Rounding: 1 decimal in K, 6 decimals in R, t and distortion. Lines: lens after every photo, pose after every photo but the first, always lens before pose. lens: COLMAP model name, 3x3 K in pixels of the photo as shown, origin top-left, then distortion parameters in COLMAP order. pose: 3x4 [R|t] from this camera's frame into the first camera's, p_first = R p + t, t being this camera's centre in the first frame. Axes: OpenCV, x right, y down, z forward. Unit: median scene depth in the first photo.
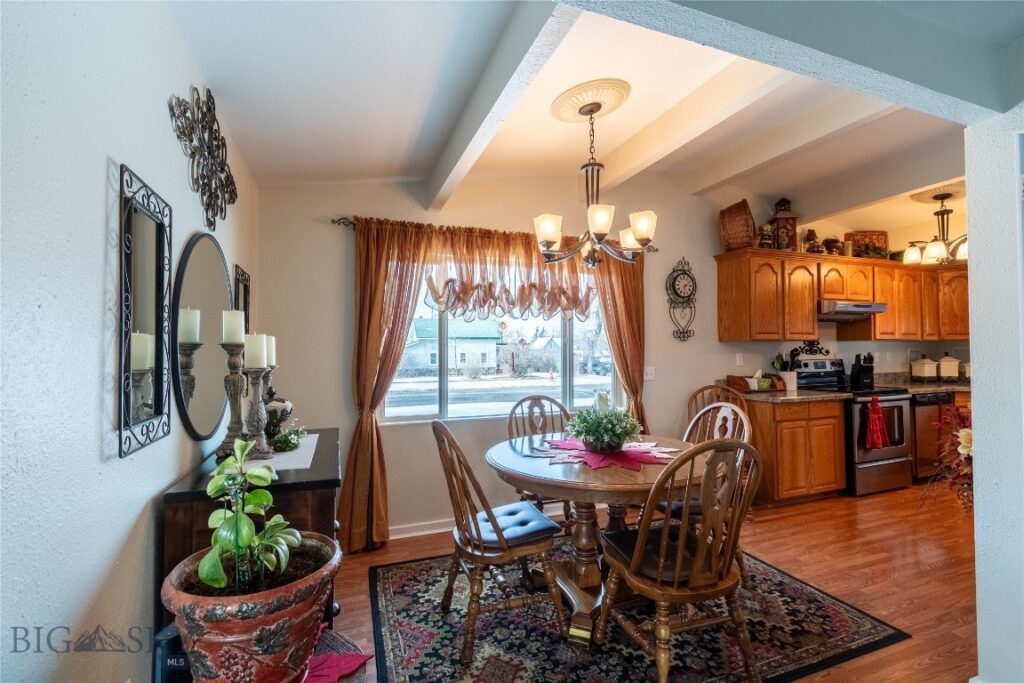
lens RADIAL K [[453.3, 0, 514.5], [0, 453.3, 343.7], [0, 0, 1]] dist [0.002148, -0.000440]
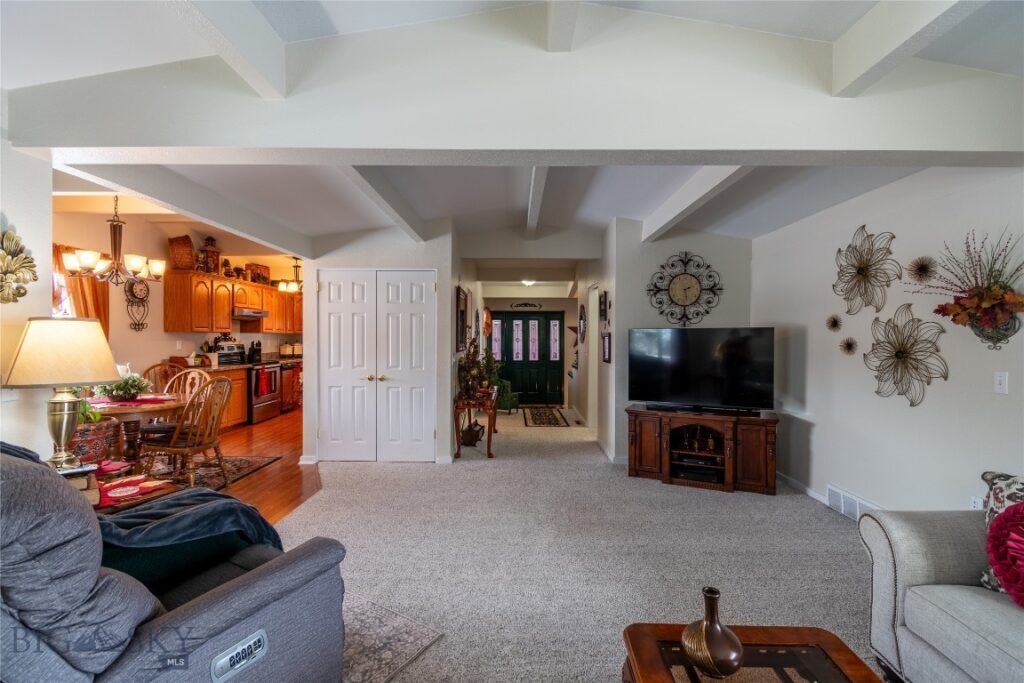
lens RADIAL K [[459.6, 0, 513.4], [0, 459.6, 343.3], [0, 0, 1]] dist [0.002119, -0.001107]
pose [[0.365212, -0.002523, 0.930921, -0.483770], [-0.023232, 0.999660, 0.011824, -0.012204], [-0.930634, -0.025946, 0.365030, -0.519909]]
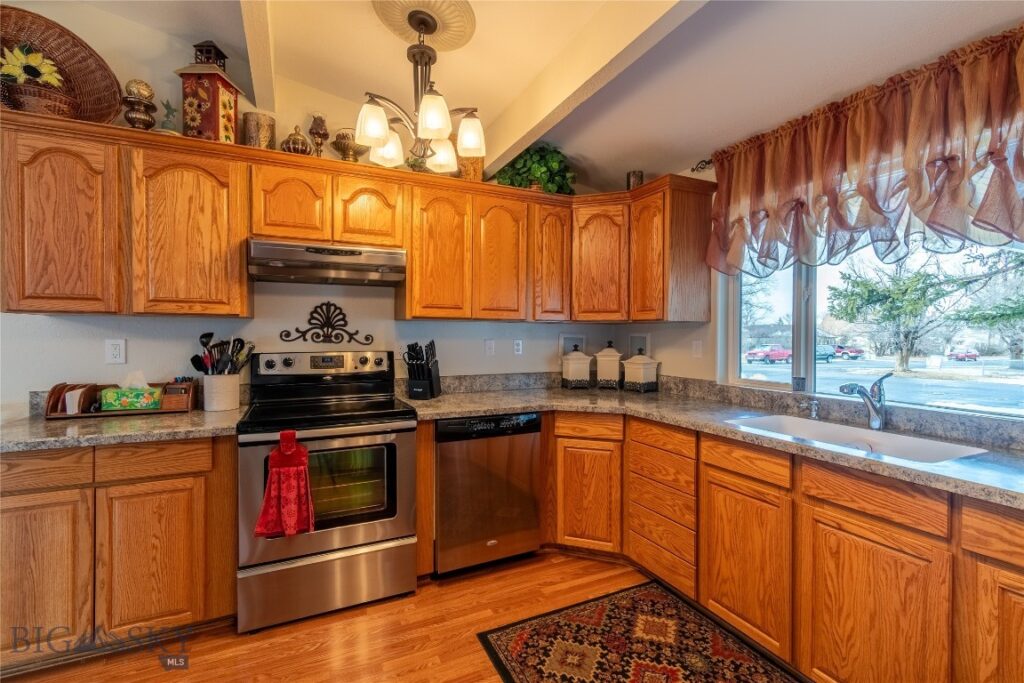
lens RADIAL K [[453.1, 0, 515.9], [0, 453.1, 338.5], [0, 0, 1]] dist [-0.000235, -0.000282]
pose [[0.996946, 0.012194, 0.077139, 0.969480], [-0.014211, 0.999570, 0.025656, 0.000936], [-0.076793, -0.026674, 0.996690, 0.480410]]
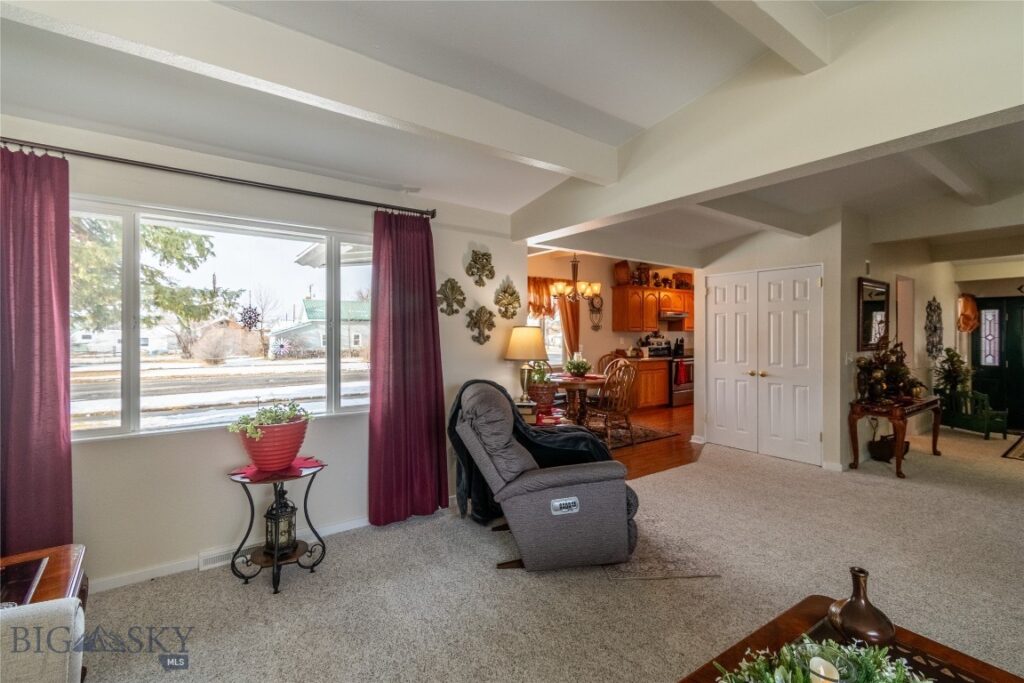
lens RADIAL K [[458.7, 0, 509.4], [0, 458.7, 334.8], [0, 0, 1]] dist [-0.001006, -0.000029]
pose [[0.967279, 0.006847, 0.253622, -0.479446], [-0.011730, 0.999774, 0.017748, -0.020067], [-0.253443, -0.020142, 0.967141, -0.792247]]
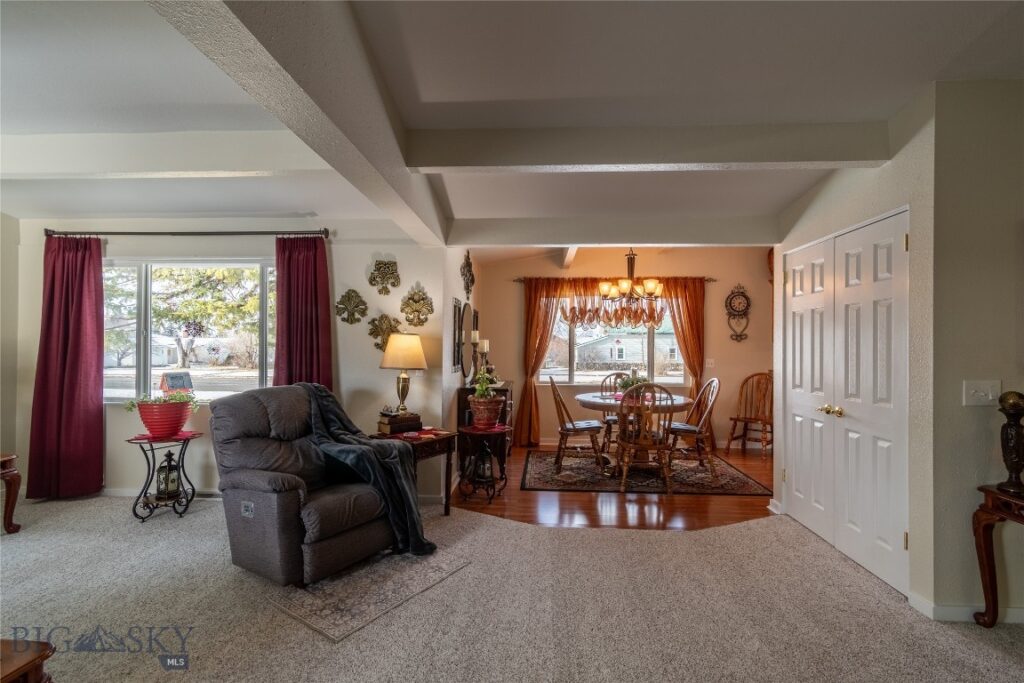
lens RADIAL K [[466.1, 0, 511.2], [0, 466.1, 345.6], [0, 0, 1]] dist [0.001500, 0.000007]
pose [[0.910365, 0.012212, -0.413627, 0.325918], [-0.005993, 0.999849, 0.016331, -0.013559], [0.413764, -0.012388, 0.910300, -0.647526]]
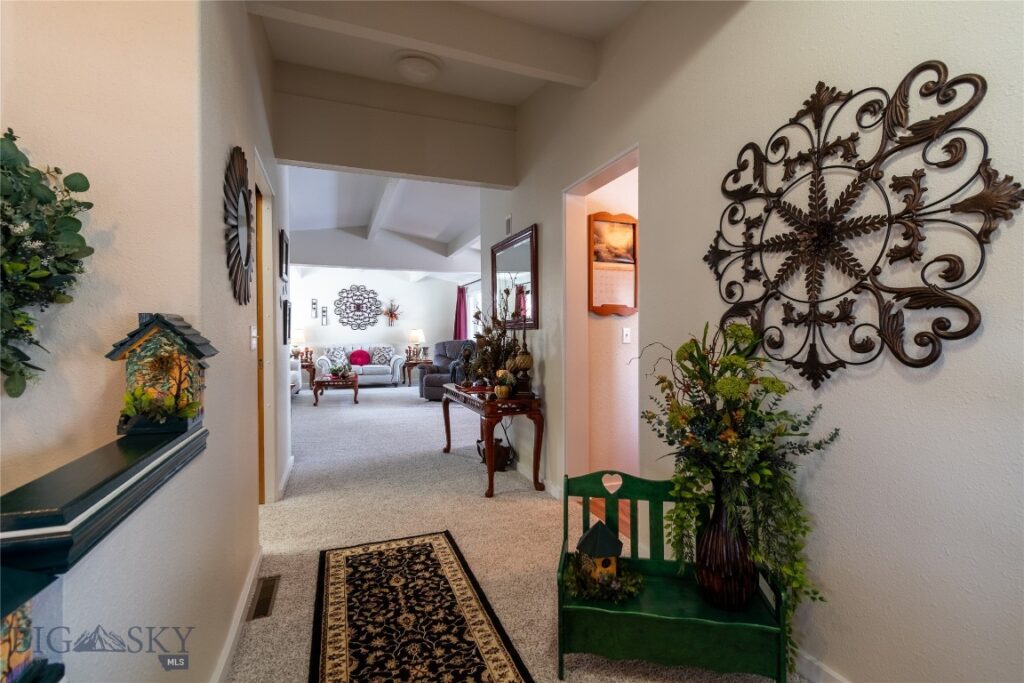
lens RADIAL K [[453.3, 0, 514.5], [0, 453.3, 343.7], [0, 0, 1]] dist [0.002148, -0.000440]
pose [[0.013292, 0.026667, -0.999556, 1.672414], [0.023972, 0.999348, 0.026980, 0.036938], [0.999624, -0.024320, 0.012644, 0.123628]]
